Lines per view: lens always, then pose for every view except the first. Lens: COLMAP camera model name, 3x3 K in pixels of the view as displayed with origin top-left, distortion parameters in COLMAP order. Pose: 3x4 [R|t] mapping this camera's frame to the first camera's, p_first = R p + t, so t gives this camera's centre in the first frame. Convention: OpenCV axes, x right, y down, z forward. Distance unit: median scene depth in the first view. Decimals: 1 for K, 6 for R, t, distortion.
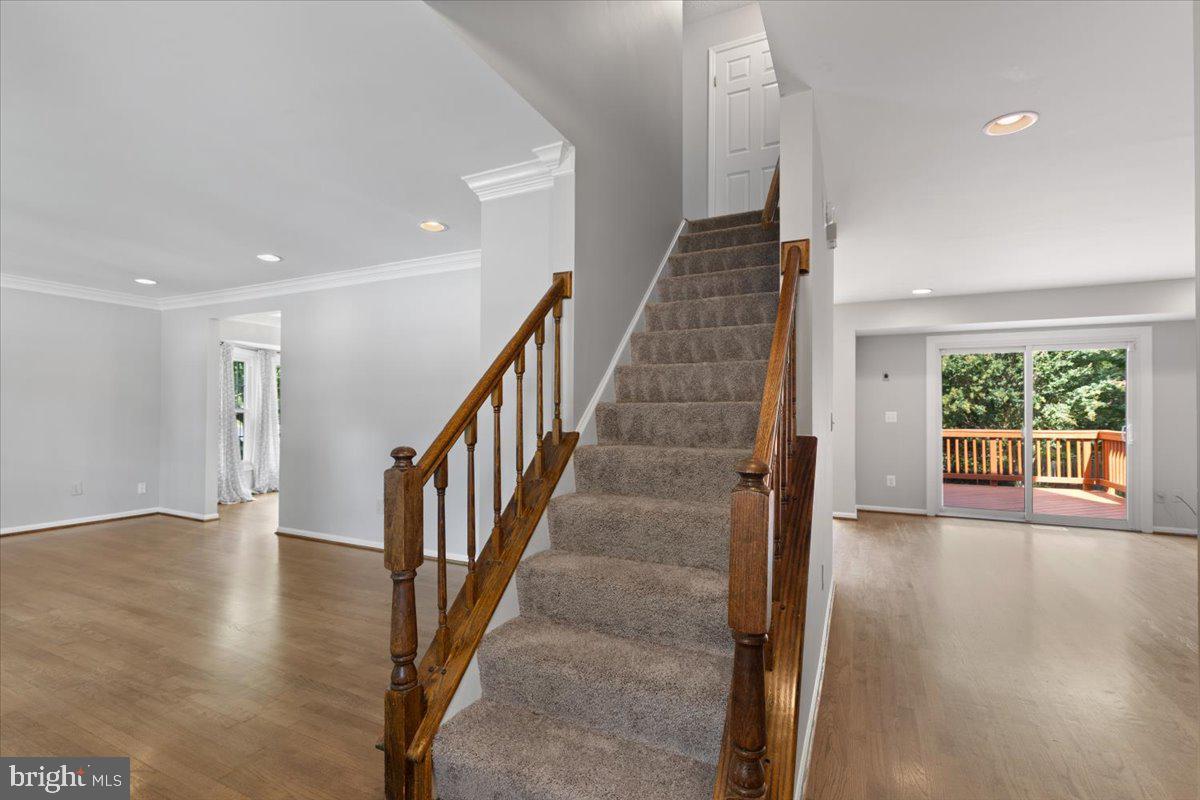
lens RADIAL K [[539.0, 0, 600.7], [0, 539.0, 404.7], [0, 0, 1]] dist [0.000945, 0.000204]
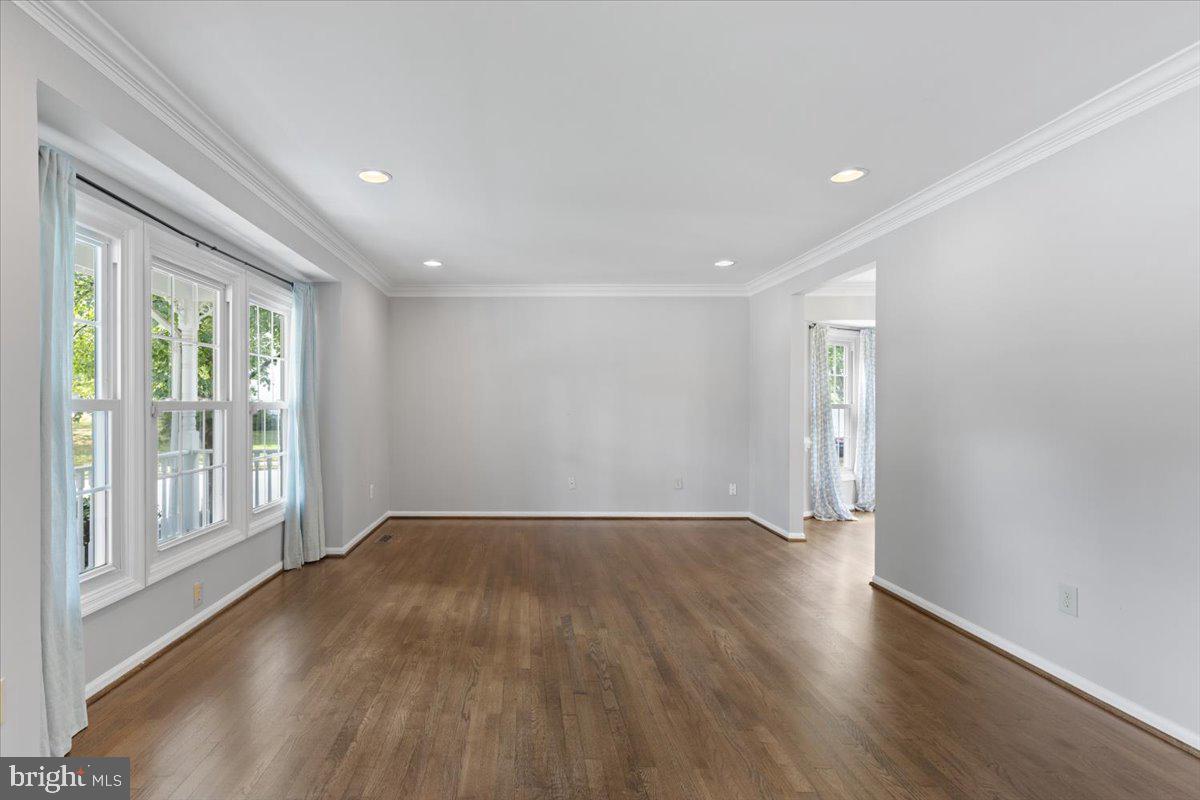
lens RADIAL K [[431.6, 0, 636.7], [0, 431.6, 401.2], [0, 0, 1]] dist [0.000972, 0.000037]
pose [[0.414930, -0.002494, -0.909850, -0.227749], [0.005267, 0.999986, -0.000339, 0.002133], [0.909838, -0.004651, 0.414937, 0.511311]]
